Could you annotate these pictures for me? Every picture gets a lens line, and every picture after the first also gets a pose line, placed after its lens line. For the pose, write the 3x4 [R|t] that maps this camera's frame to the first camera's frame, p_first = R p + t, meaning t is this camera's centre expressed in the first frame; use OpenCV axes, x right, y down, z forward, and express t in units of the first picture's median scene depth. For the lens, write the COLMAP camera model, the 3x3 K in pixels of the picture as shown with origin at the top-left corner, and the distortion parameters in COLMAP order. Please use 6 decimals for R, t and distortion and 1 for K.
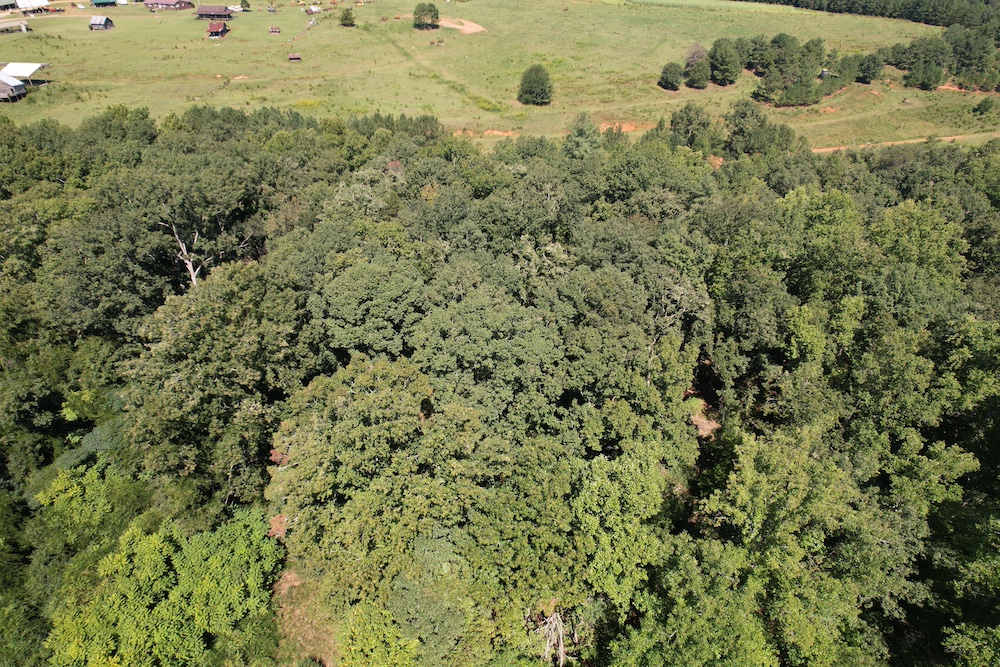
lens RADIAL K [[638.1, 0, 502.5], [0, 638.1, 335.4], [0, 0, 1]] dist [-0.071887, 0.067609]
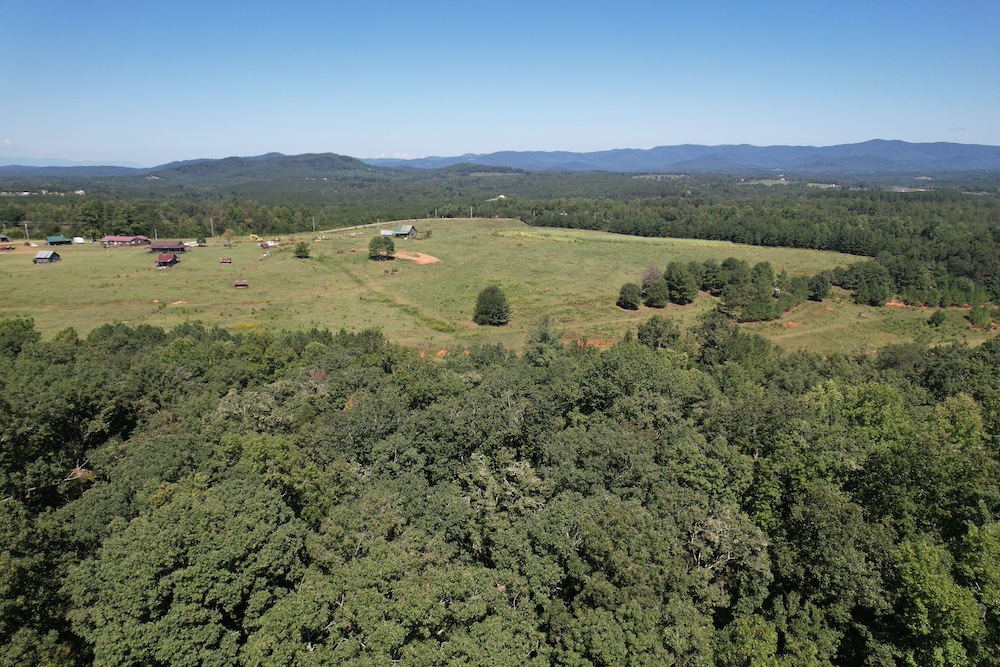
lens RADIAL K [[638.1, 0, 502.5], [0, 638.1, 335.4], [0, 0, 1]] dist [-0.071887, 0.067609]
pose [[0.997935, -0.018146, 0.061622, 0.008728], [0.038920, 0.933959, -0.355255, -0.011114], [-0.051105, 0.356919, 0.932736, 0.118669]]
